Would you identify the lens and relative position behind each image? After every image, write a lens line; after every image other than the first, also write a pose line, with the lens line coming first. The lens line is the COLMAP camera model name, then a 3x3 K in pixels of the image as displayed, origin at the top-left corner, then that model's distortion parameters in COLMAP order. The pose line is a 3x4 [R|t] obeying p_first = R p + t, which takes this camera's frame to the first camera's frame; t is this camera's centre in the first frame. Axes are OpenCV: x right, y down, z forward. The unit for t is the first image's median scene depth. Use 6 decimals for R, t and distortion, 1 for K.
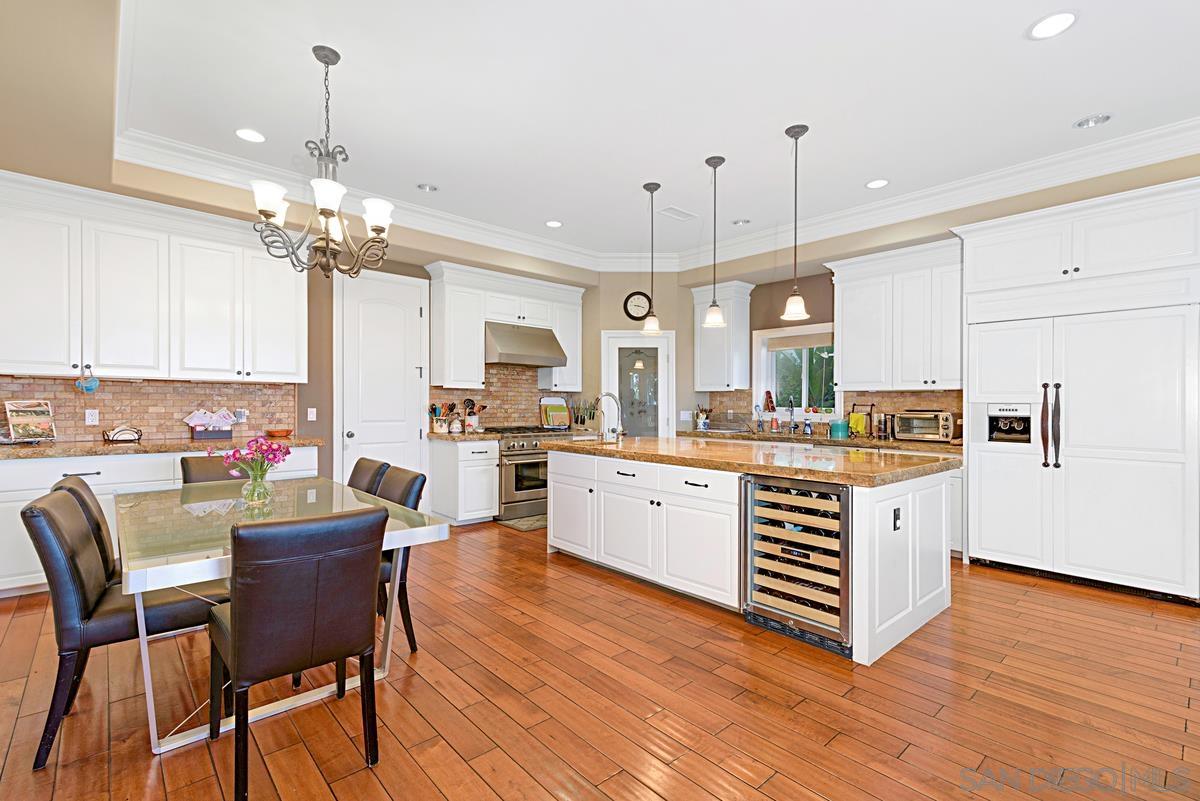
lens RADIAL K [[540.2, 0, 596.3], [0, 540.2, 396.0], [0, 0, 1]] dist [0.001990, 0.000117]
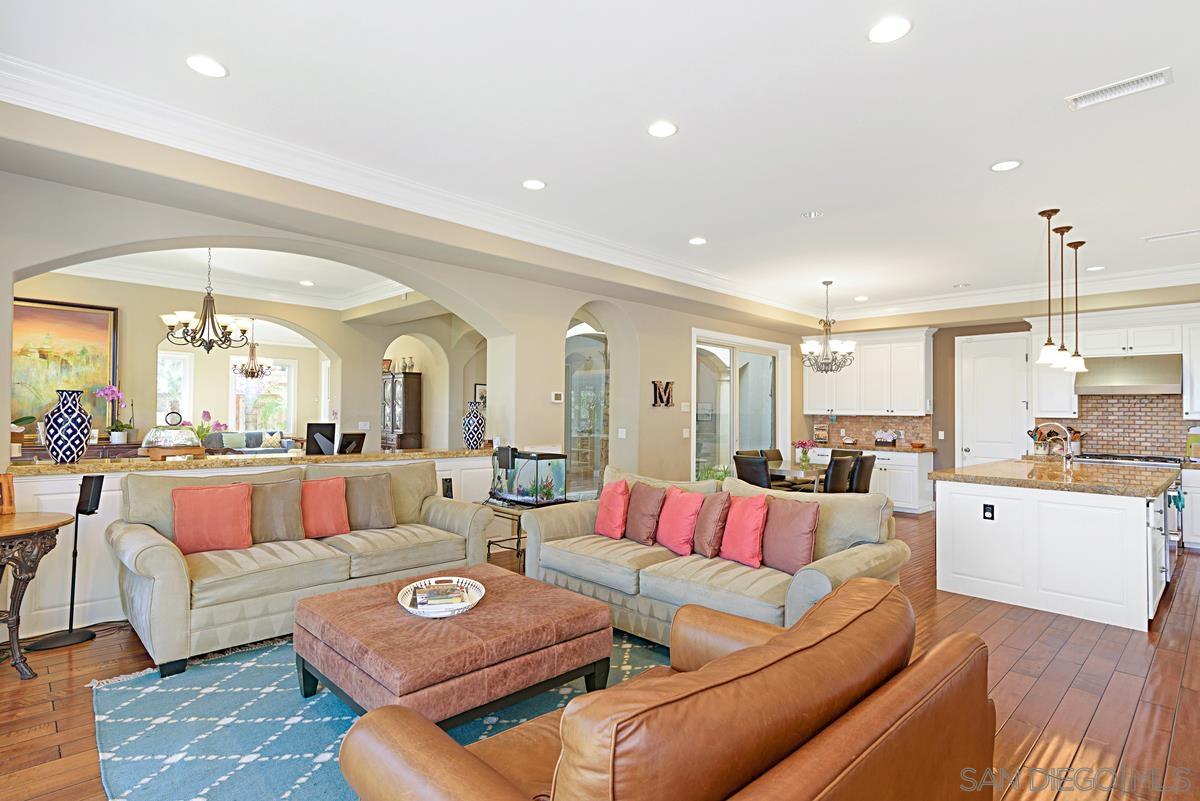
lens RADIAL K [[612.5, 0, 594.4], [0, 612.5, 405.2], [0, 0, 1]] dist [-0.001307, 0.000062]
pose [[0.048962, -0.018591, -0.998628, 1.266737], [0.003490, 0.999824, -0.018442, -0.024918], [0.998795, -0.002582, 0.049018, -0.090687]]
